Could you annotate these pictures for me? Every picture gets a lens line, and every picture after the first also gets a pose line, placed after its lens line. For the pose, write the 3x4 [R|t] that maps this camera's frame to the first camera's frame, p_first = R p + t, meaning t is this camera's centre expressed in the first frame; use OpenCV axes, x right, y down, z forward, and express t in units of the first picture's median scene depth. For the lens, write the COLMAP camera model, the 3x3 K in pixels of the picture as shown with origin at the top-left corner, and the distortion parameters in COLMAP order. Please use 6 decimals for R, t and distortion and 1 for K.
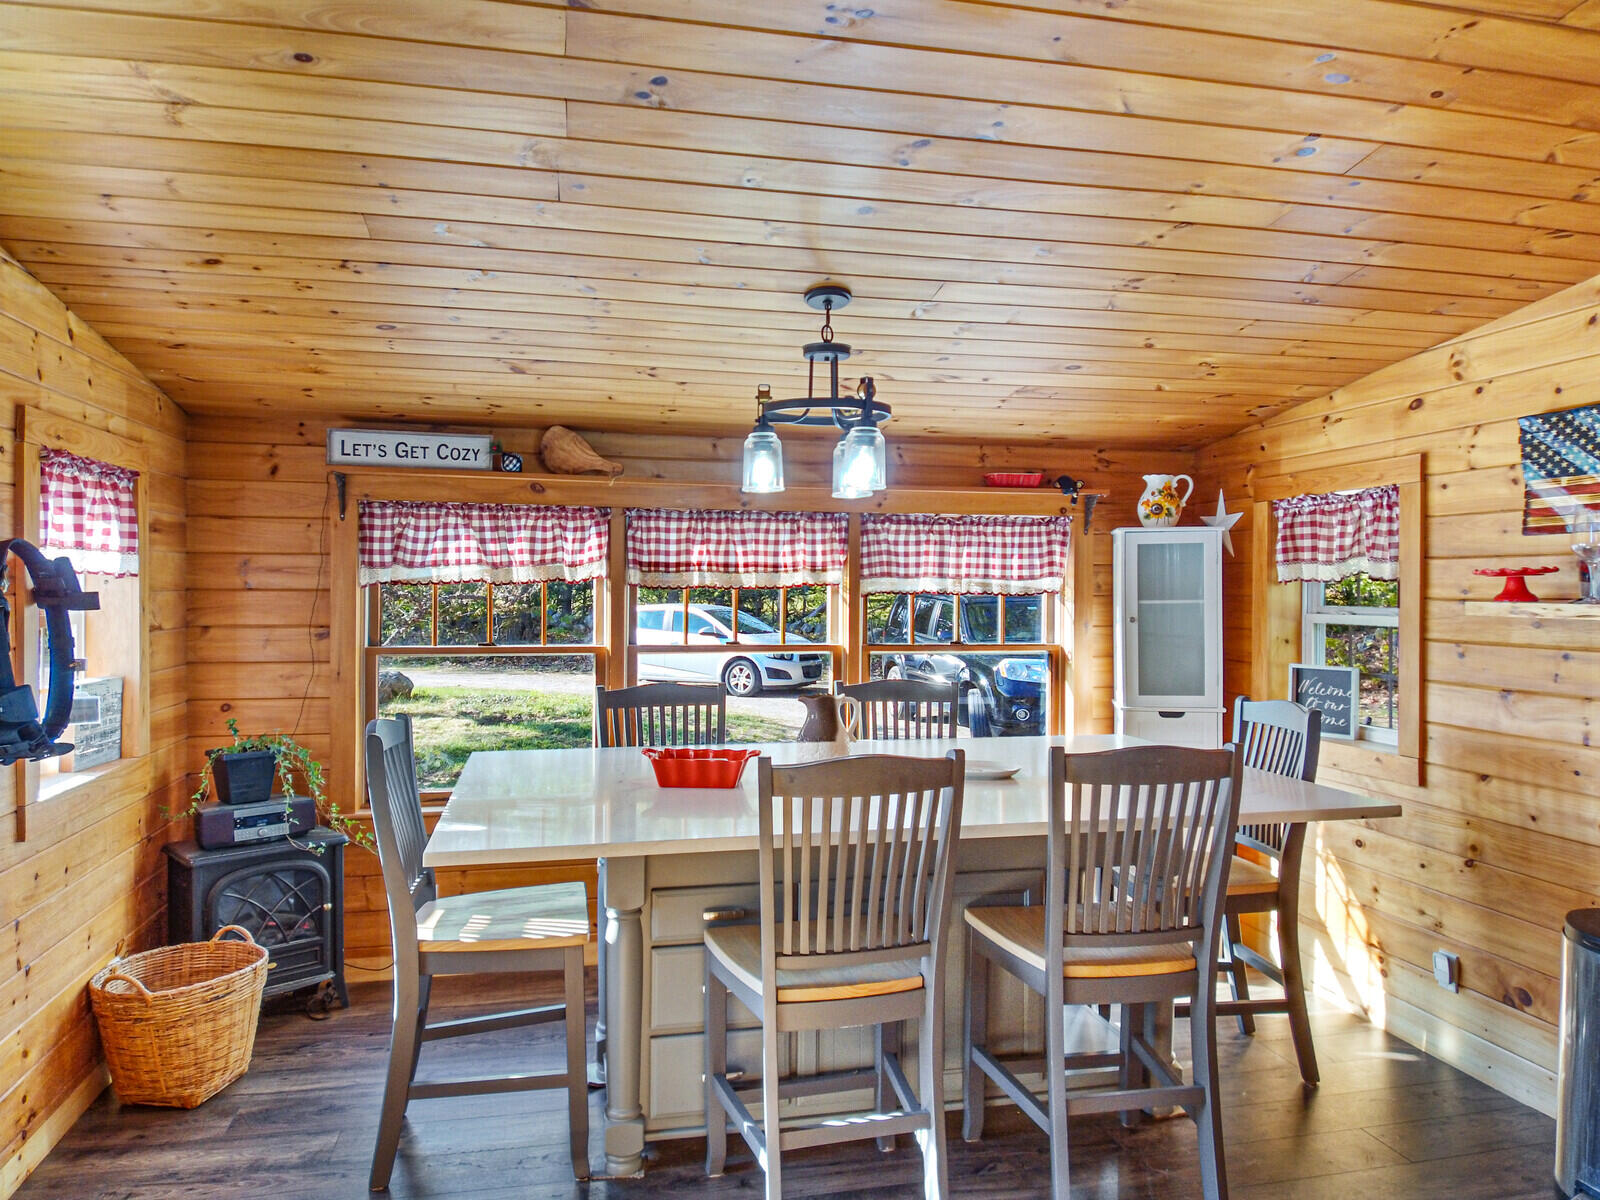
lens RADIAL K [[1100.2, 0, 804.7], [0, 1100.2, 596.6], [0, 0, 1]] dist [0.011883, -0.025493]
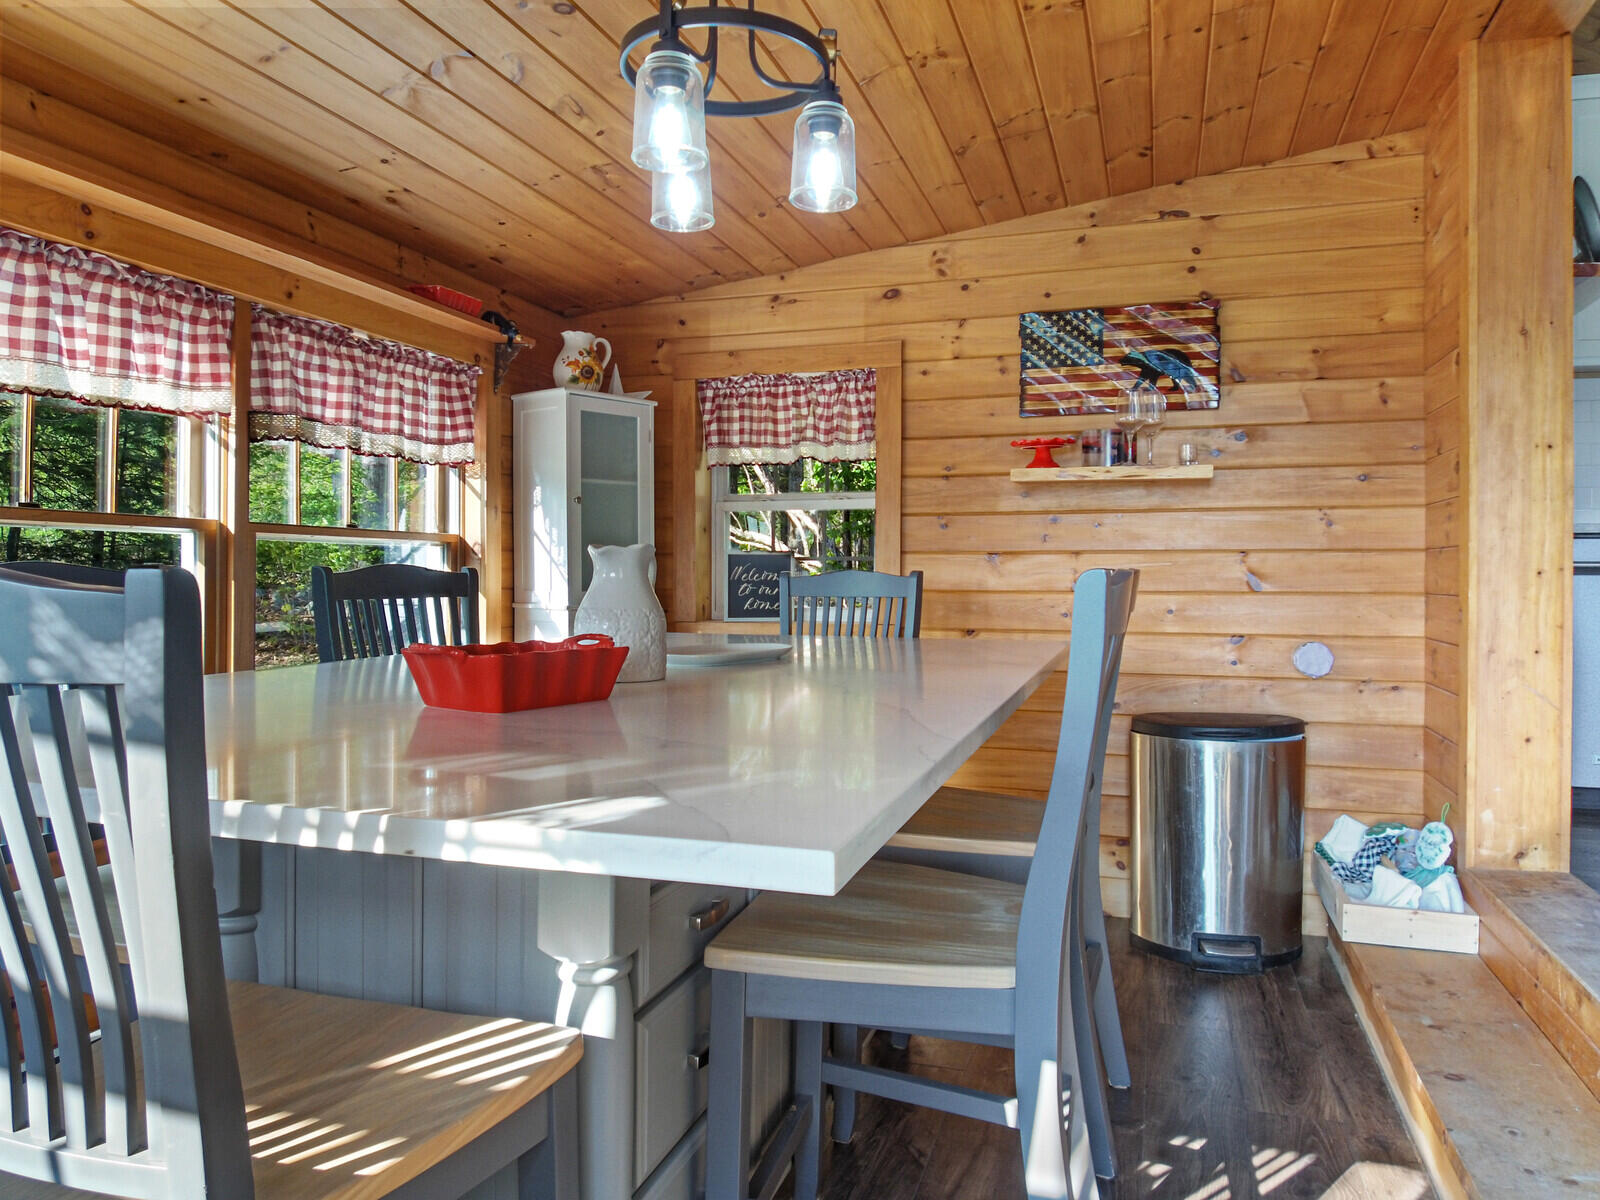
lens RADIAL K [[1100.2, 0, 799.3], [0, 1100.2, 604.3], [0, 0, 1]] dist [0.011883, -0.025493]
pose [[0.513642, -0.021124, 0.857745, -0.416289], [0.003741, 0.999743, 0.022381, 0.102767], [-0.857997, -0.008287, 0.513588, 0.534183]]
